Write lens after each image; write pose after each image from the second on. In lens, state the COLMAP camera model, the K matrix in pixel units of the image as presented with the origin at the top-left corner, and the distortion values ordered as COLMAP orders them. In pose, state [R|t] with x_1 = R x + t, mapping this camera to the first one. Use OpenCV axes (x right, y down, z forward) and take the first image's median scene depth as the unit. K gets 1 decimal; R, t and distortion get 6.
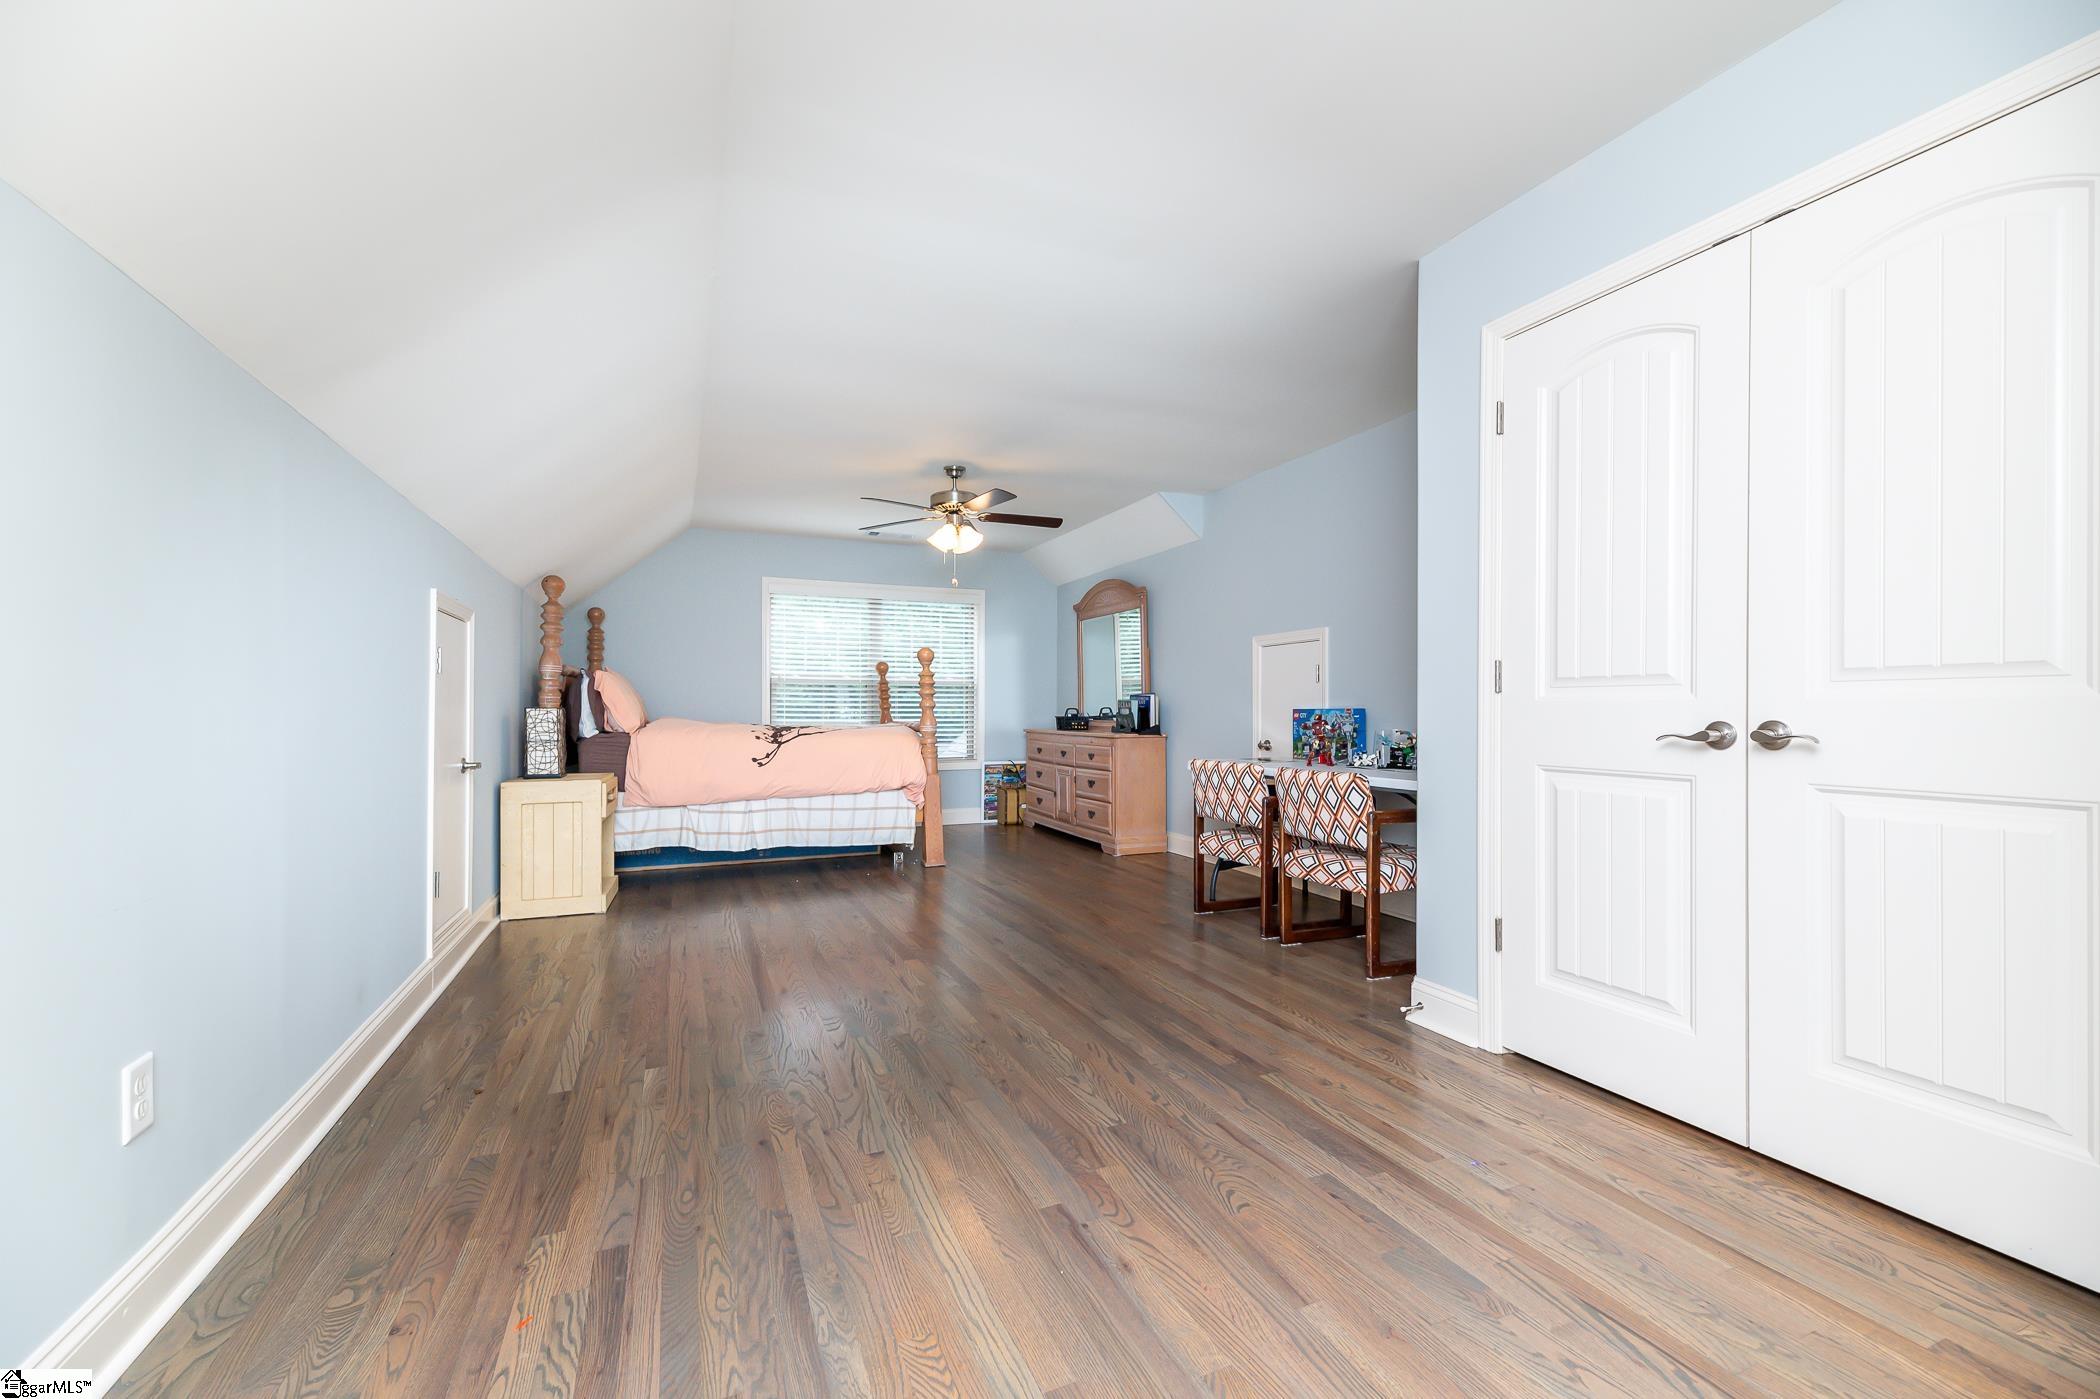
lens RADIAL K [[890.1, 0, 1044.2], [0, 890.1, 714.5], [0, 0, 1]] dist [-0.000424, -0.000126]
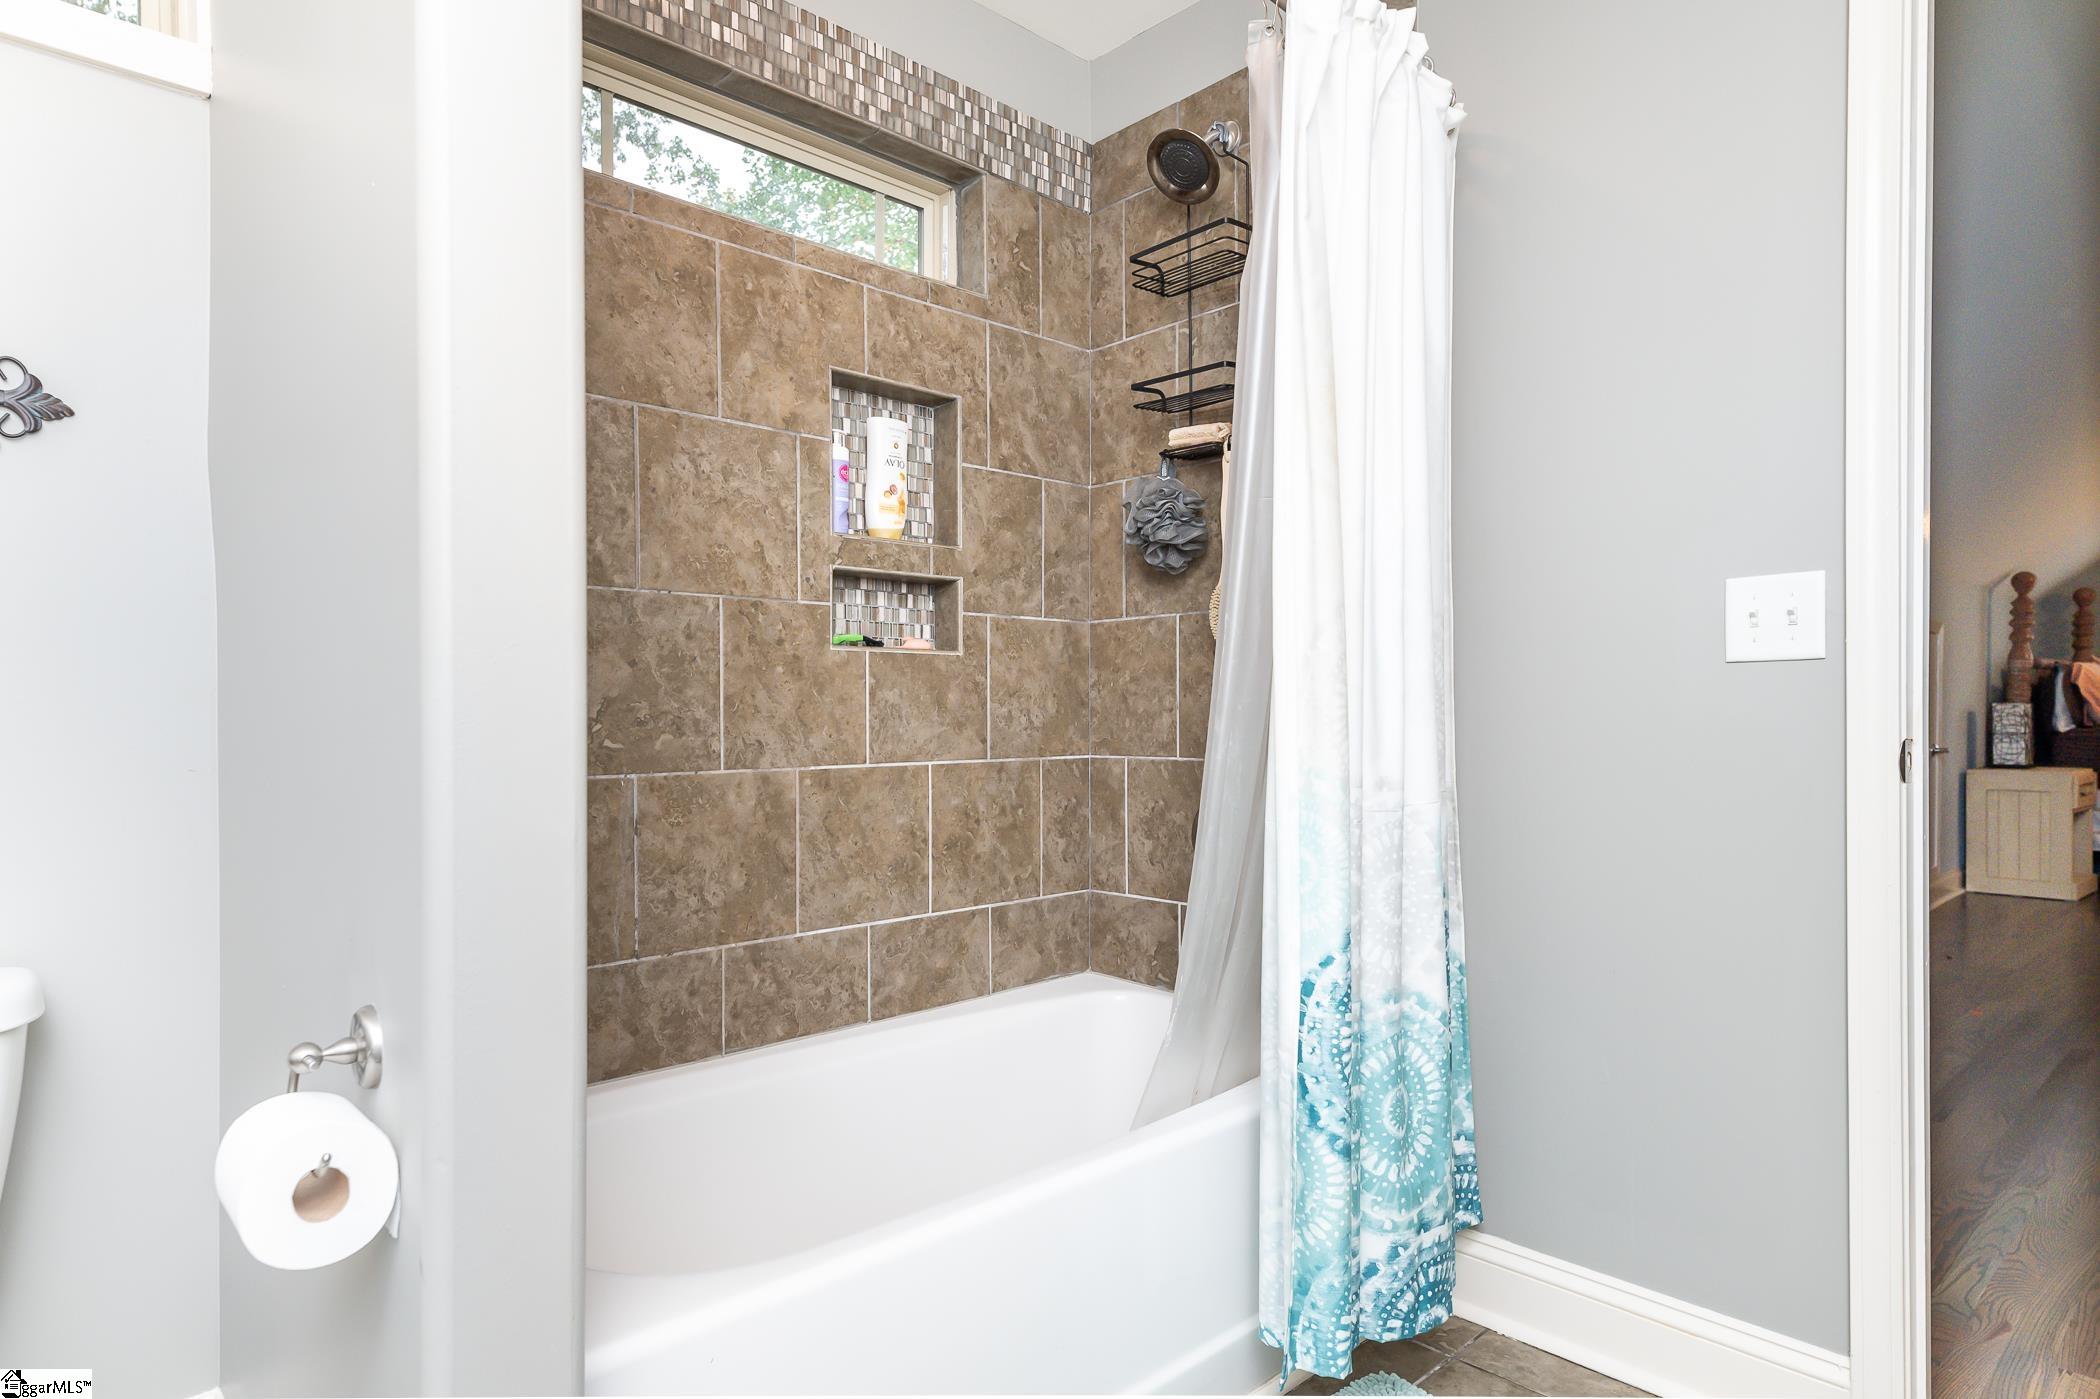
lens RADIAL K [[1177.0, 0, 1047.3], [0, 1177.0, 714.5], [0, 0, 1]] dist [0.004566, 0.000650]
pose [[0.347860, 0.008765, -0.937505, 0.371688], [0.002572, 0.999944, 0.010303, -0.010695], [0.937543, -0.005995, 0.347818, -0.589630]]
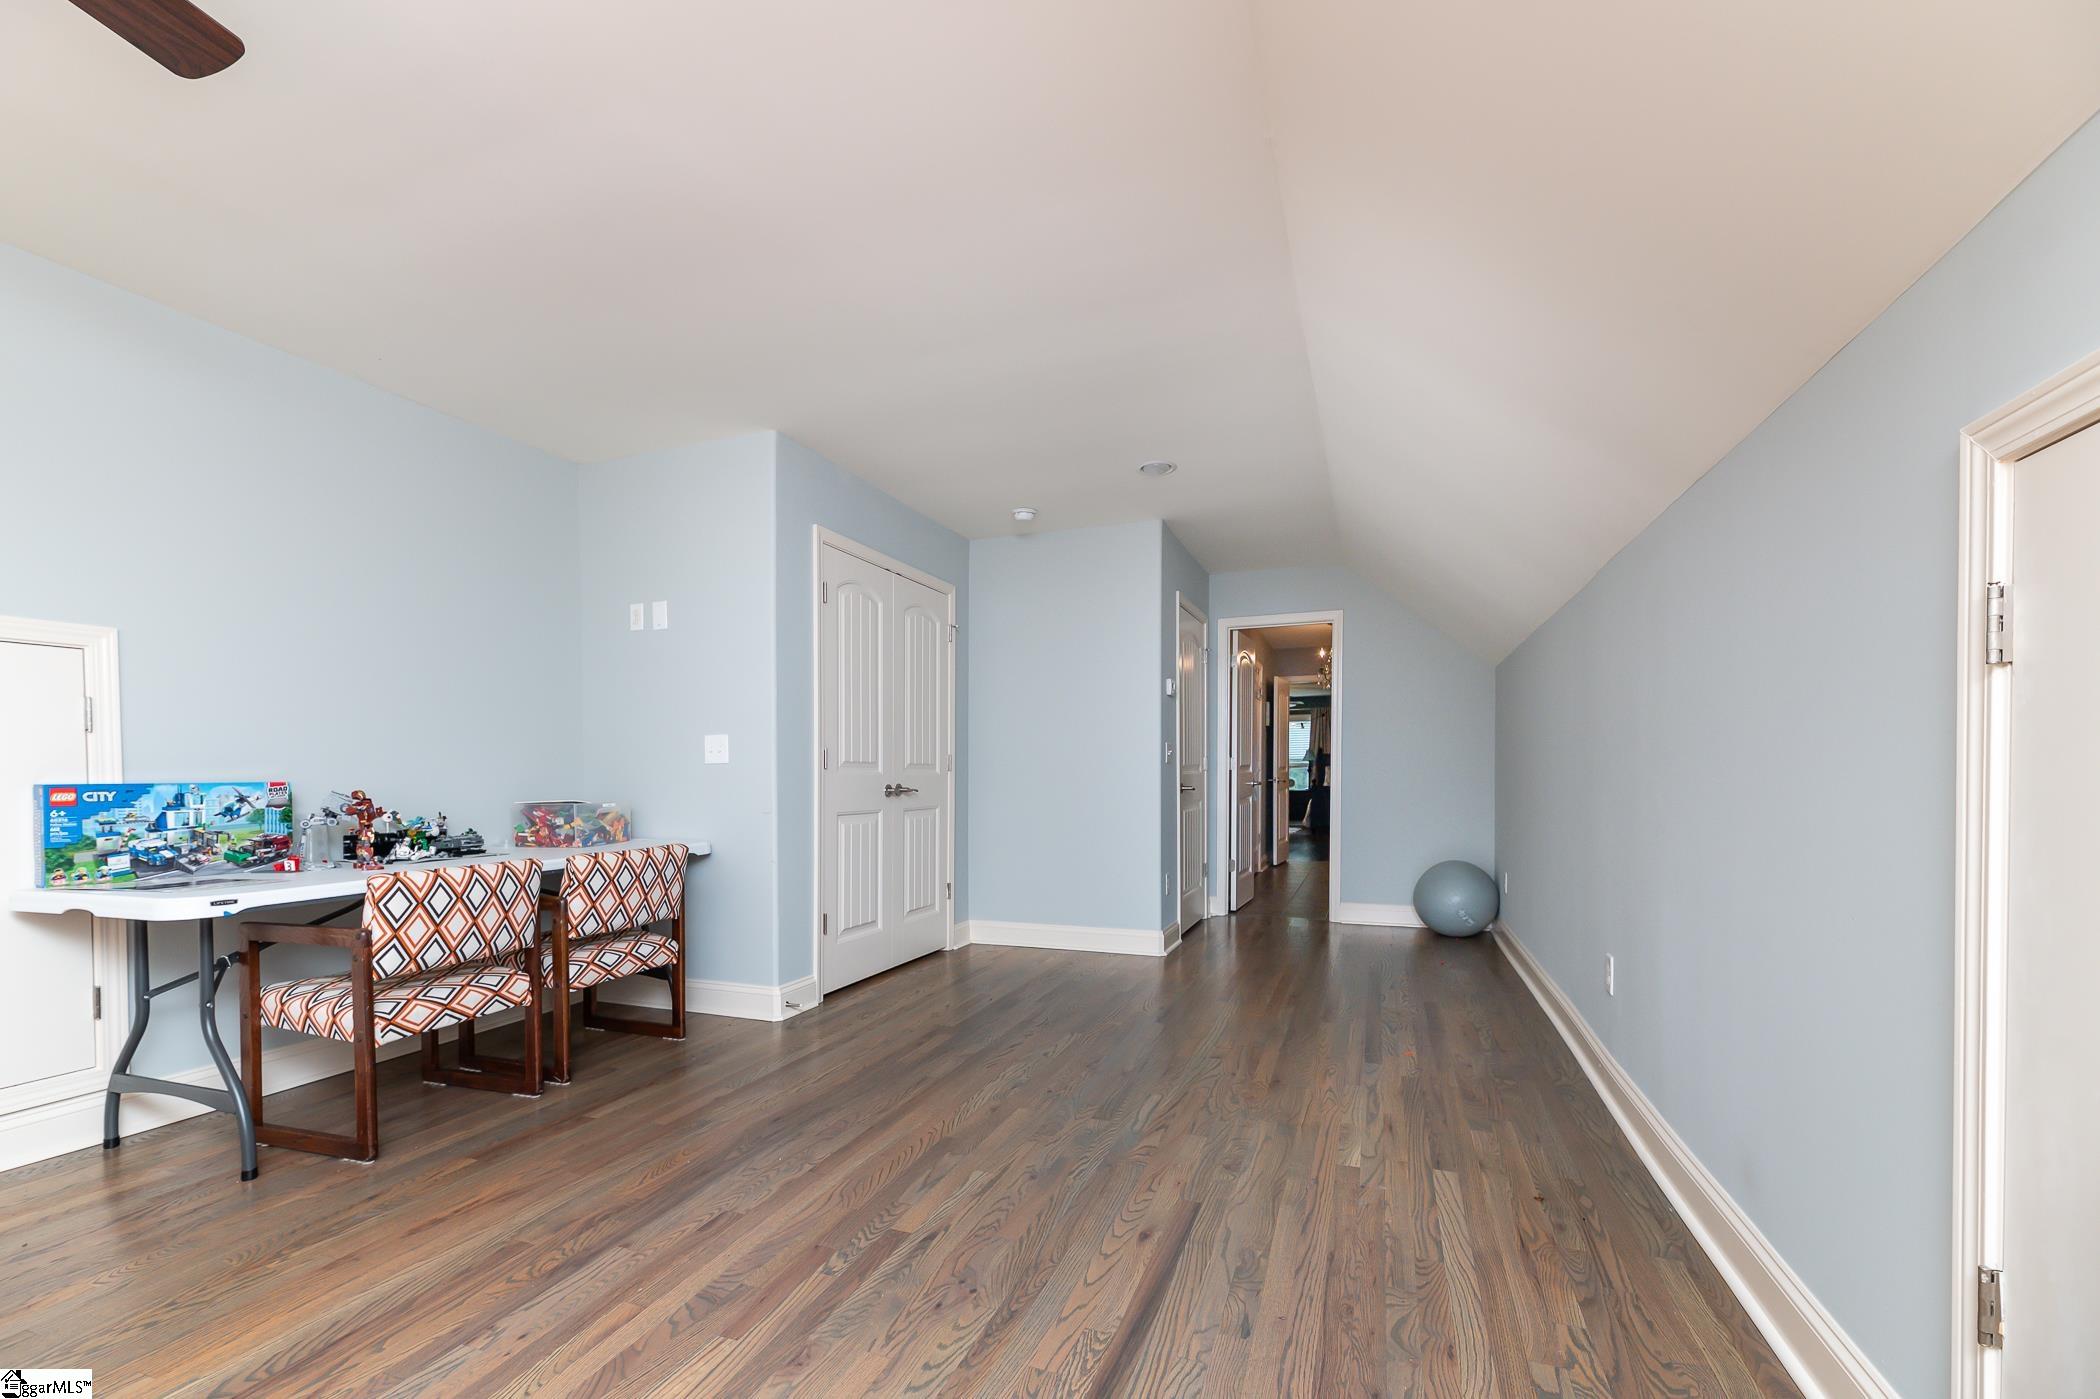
lens RADIAL K [[890.1, 0, 1036.8], [0, 890.1, 779.7], [0, 0, 1]] dist [-0.000424, -0.000126]
pose [[-0.727978, 0.000428, 0.685601, -0.618889], [0.009877, 0.999903, 0.009863, -0.011620], [-0.685530, 0.013951, -0.727911, 1.401331]]
